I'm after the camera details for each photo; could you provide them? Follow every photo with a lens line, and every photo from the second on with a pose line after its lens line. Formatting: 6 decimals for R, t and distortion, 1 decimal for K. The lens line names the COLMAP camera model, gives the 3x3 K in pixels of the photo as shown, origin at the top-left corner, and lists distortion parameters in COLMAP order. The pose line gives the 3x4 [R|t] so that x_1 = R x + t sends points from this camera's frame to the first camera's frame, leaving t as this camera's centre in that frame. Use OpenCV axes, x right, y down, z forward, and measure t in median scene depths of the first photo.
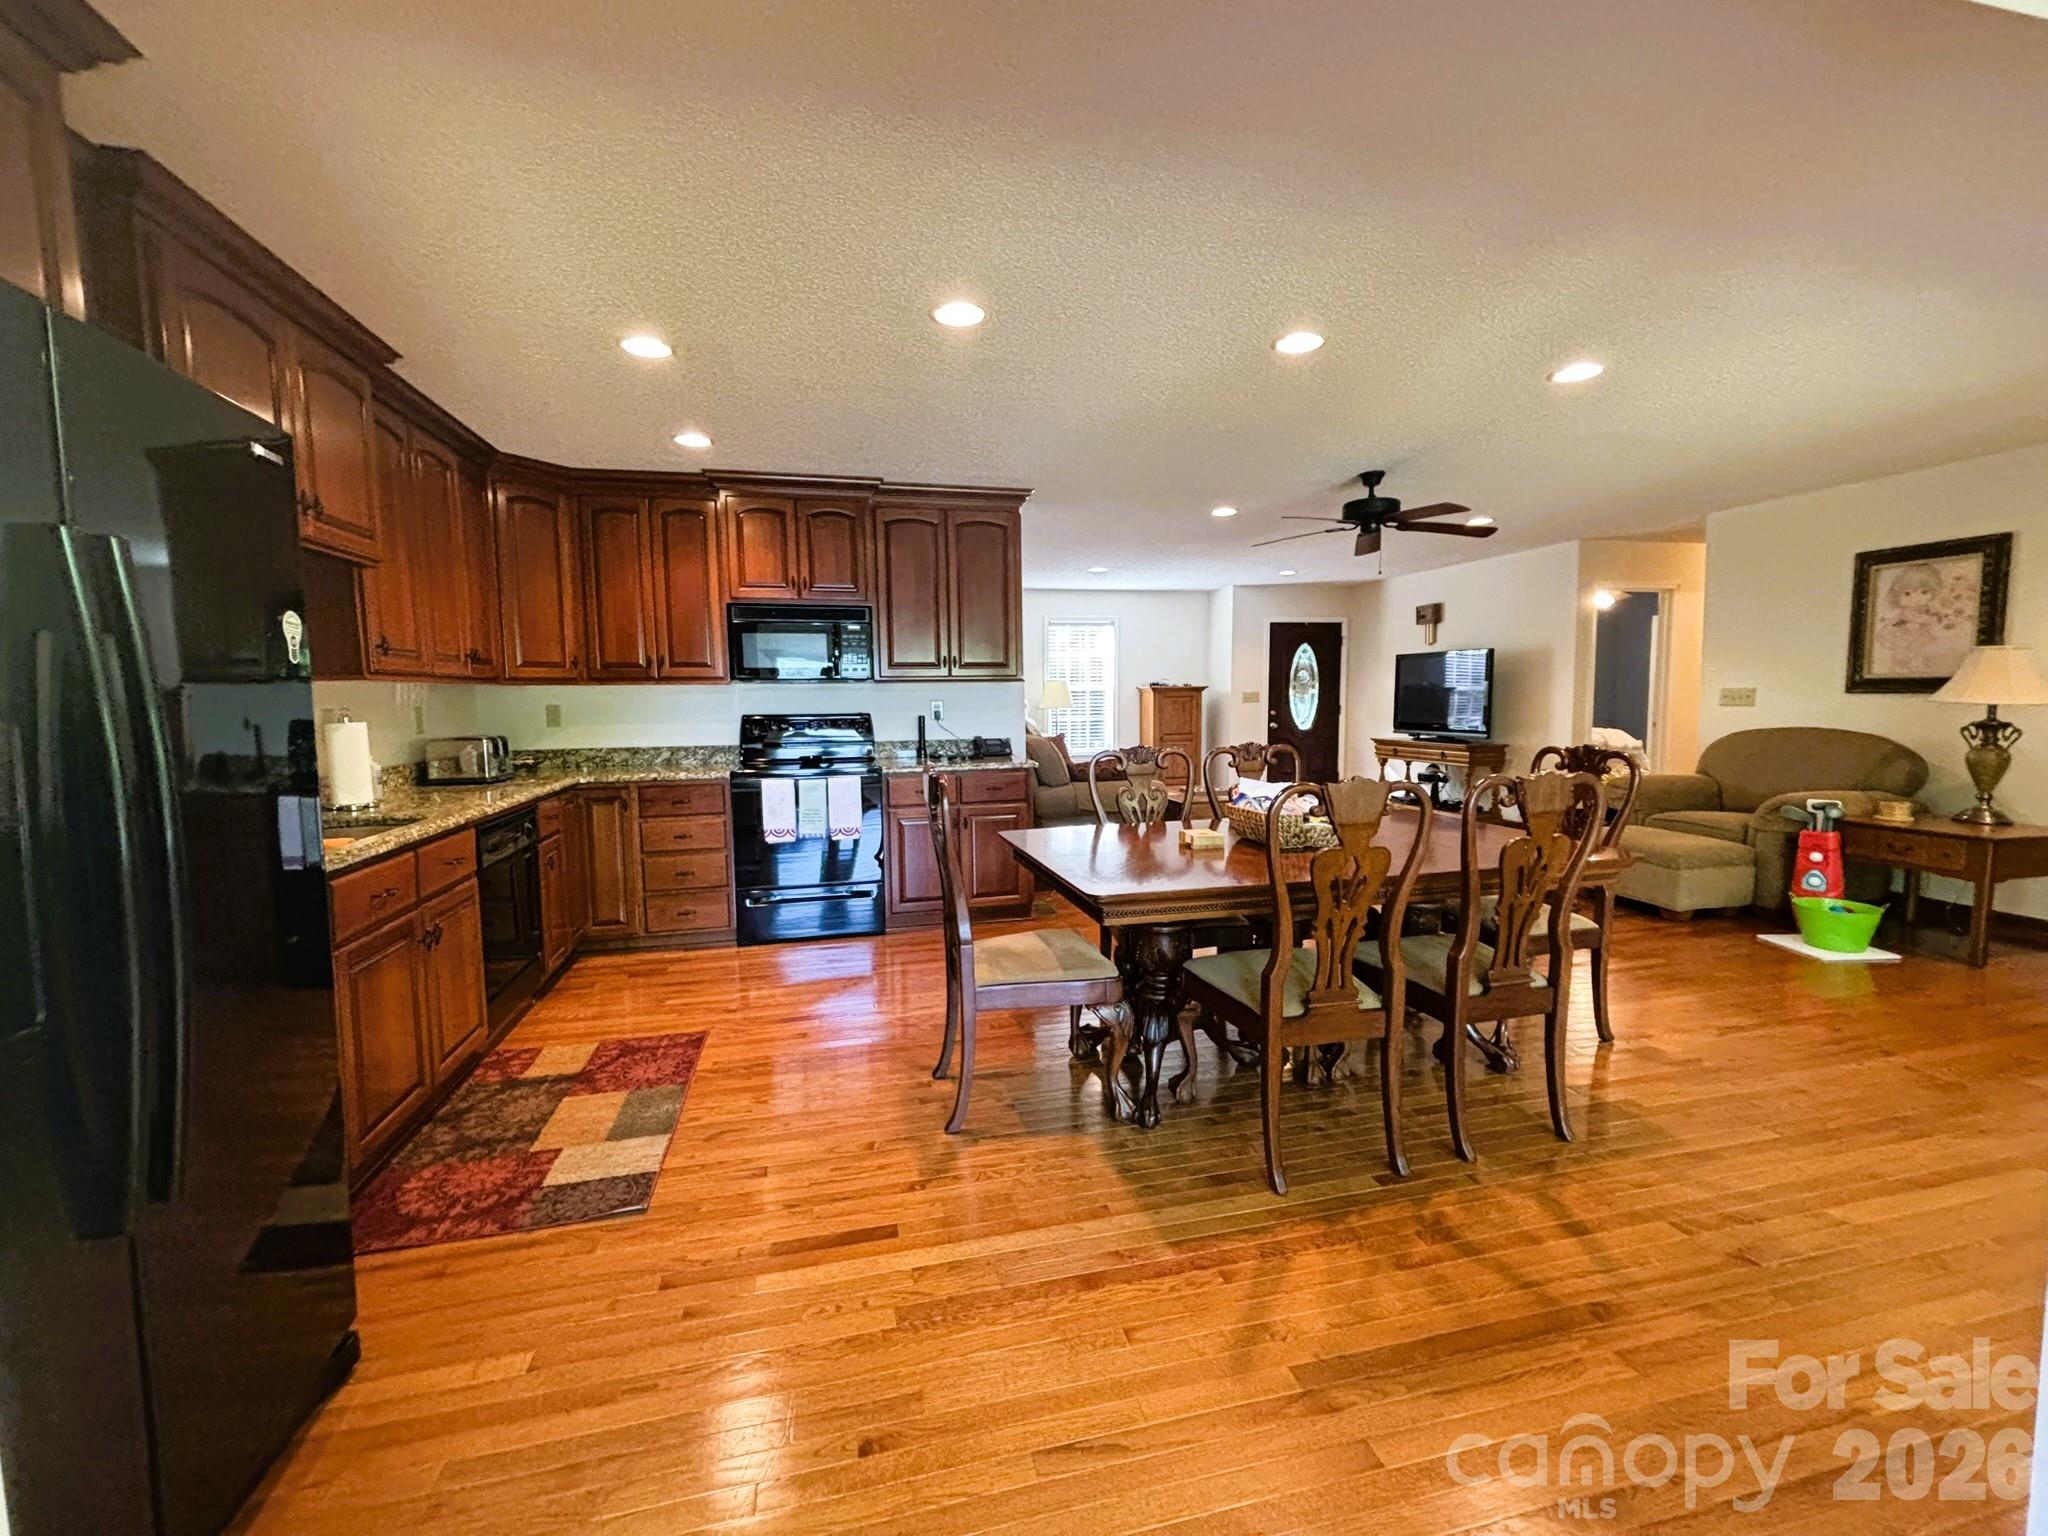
lens RADIAL K [[836.3, 0, 1013.5], [0, 836.3, 767.0], [0, 0, 1]] dist [0.004439, -0.001467]
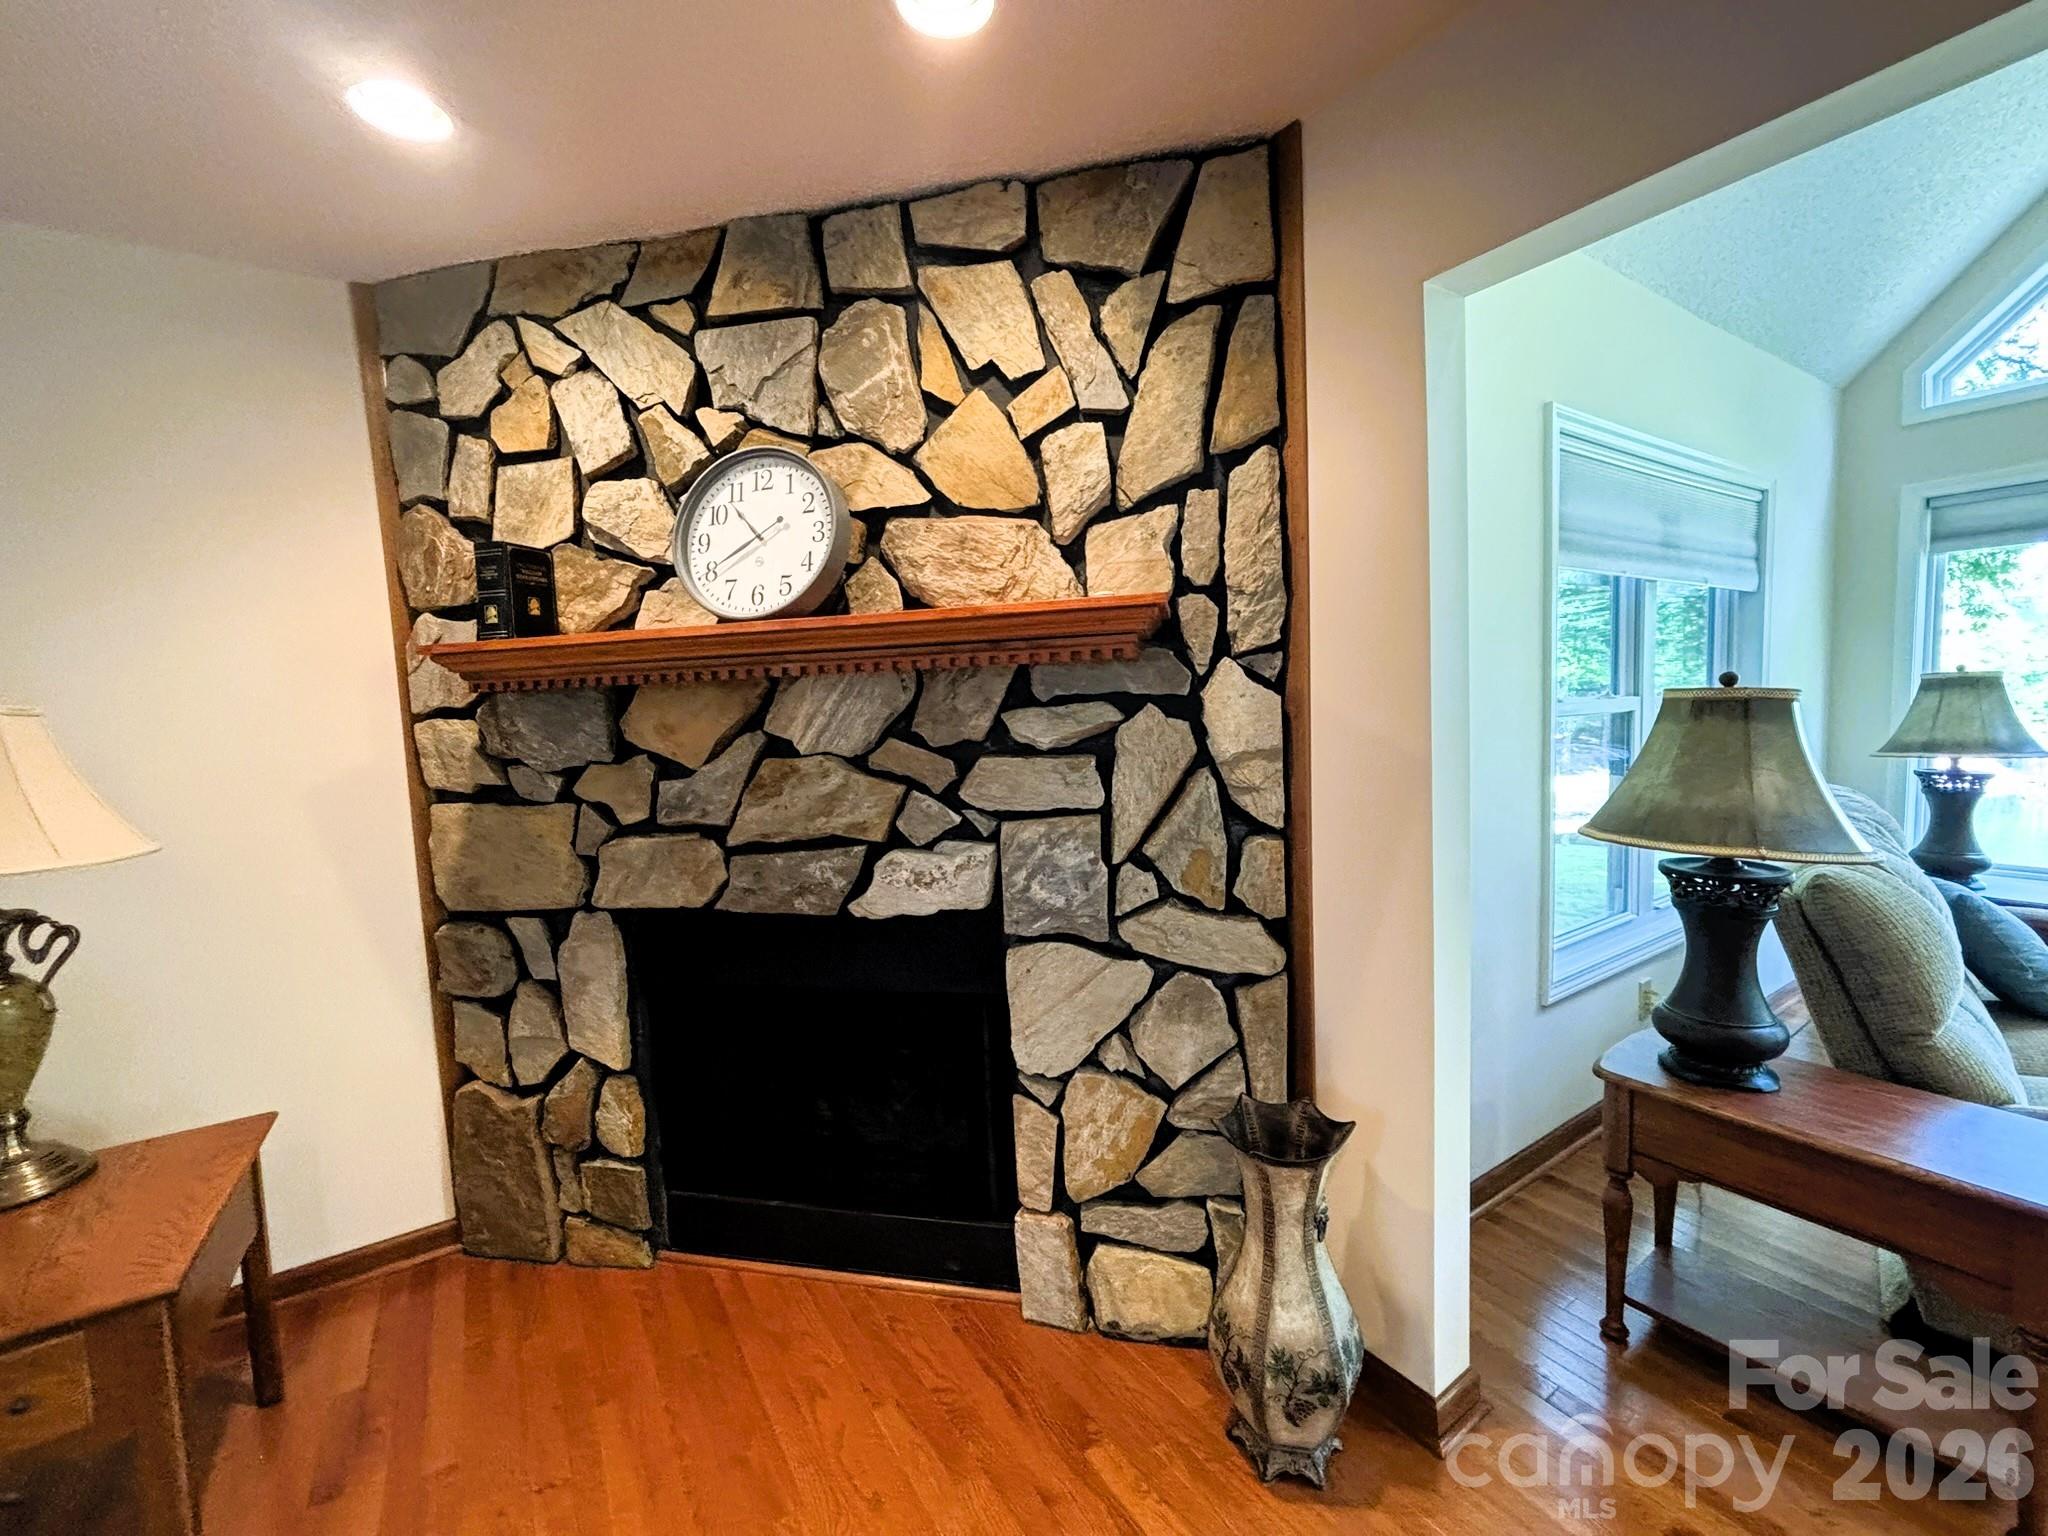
lens RADIAL K [[836.3, 0, 1000.5], [0, 836.3, 766.2], [0, 0, 1]] dist [0.004439, -0.001467]
pose [[-0.334571, -0.042103, 0.941430, 0.603624], [0.125488, 0.988114, 0.088788, -0.081861], [-0.933978, 0.147844, -0.325311, 0.614537]]
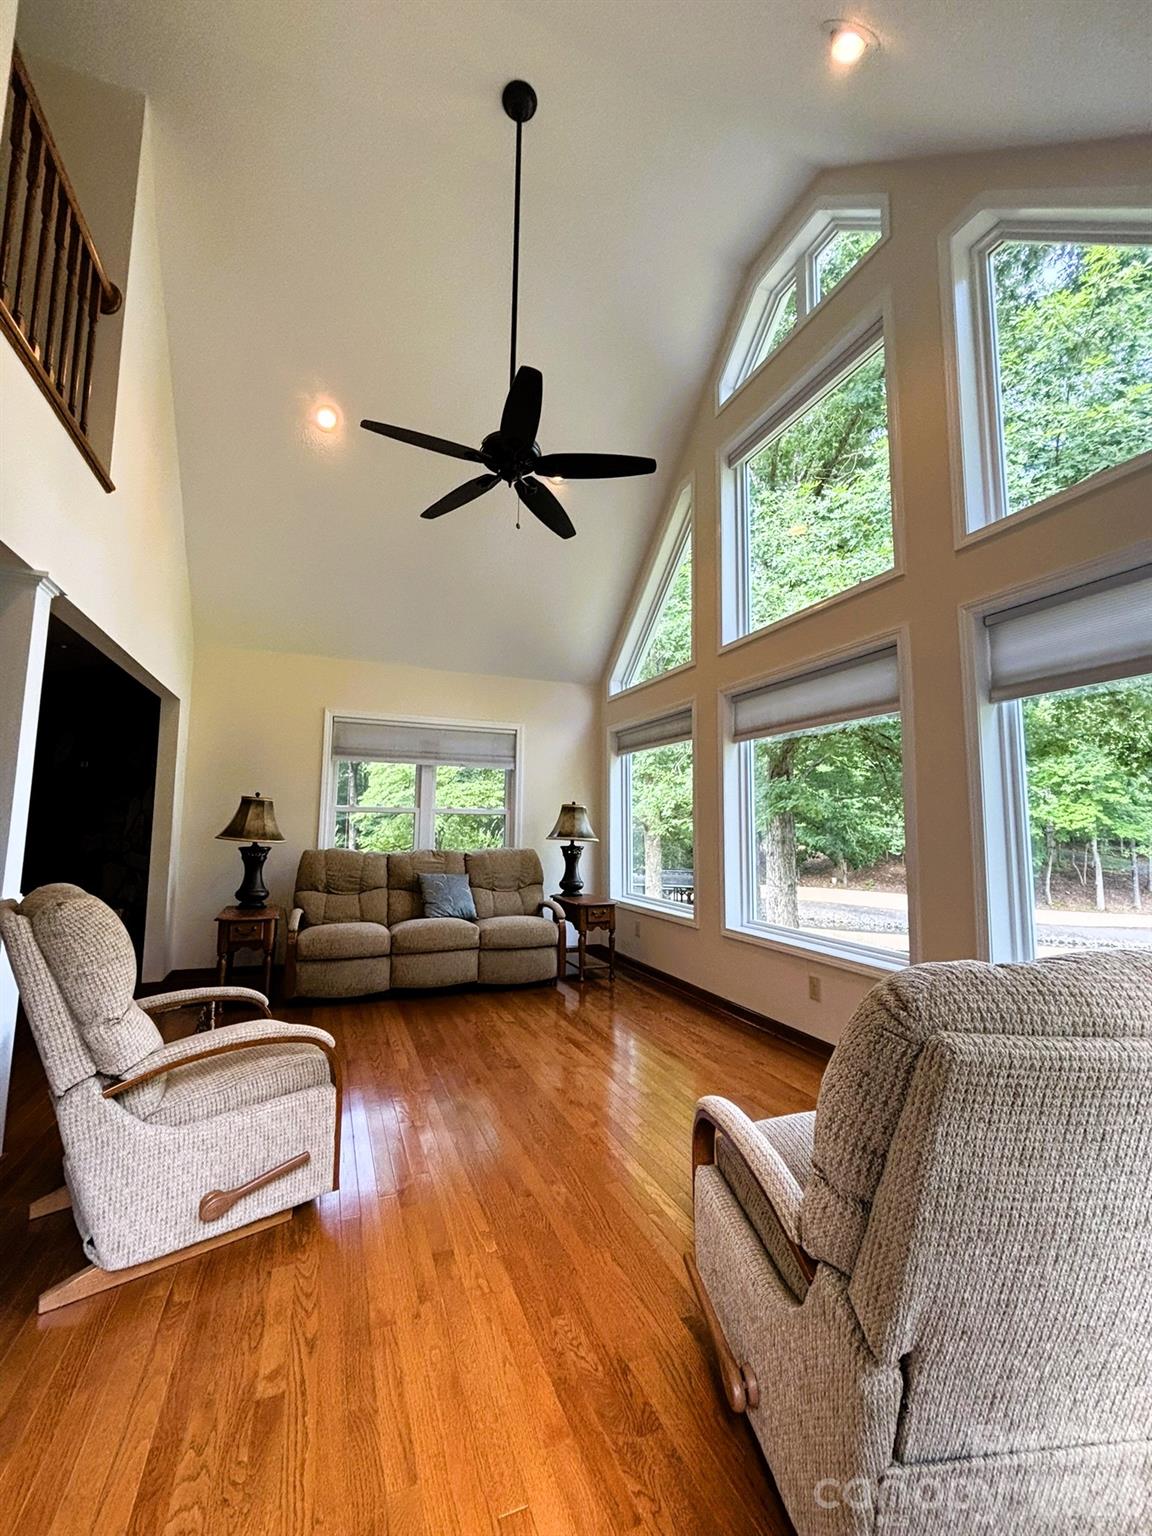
lens RADIAL K [[627.2, 0, 584.3], [0, 627.2, 758.6], [0, 0, 1]] dist [0.004439, -0.001467]
pose [[-0.155682, 0.122395, 0.980195, -0.186643], [0.072151, 0.991052, -0.112291, 0.042477], [-0.985169, 0.053240, -0.163120, -0.116563]]
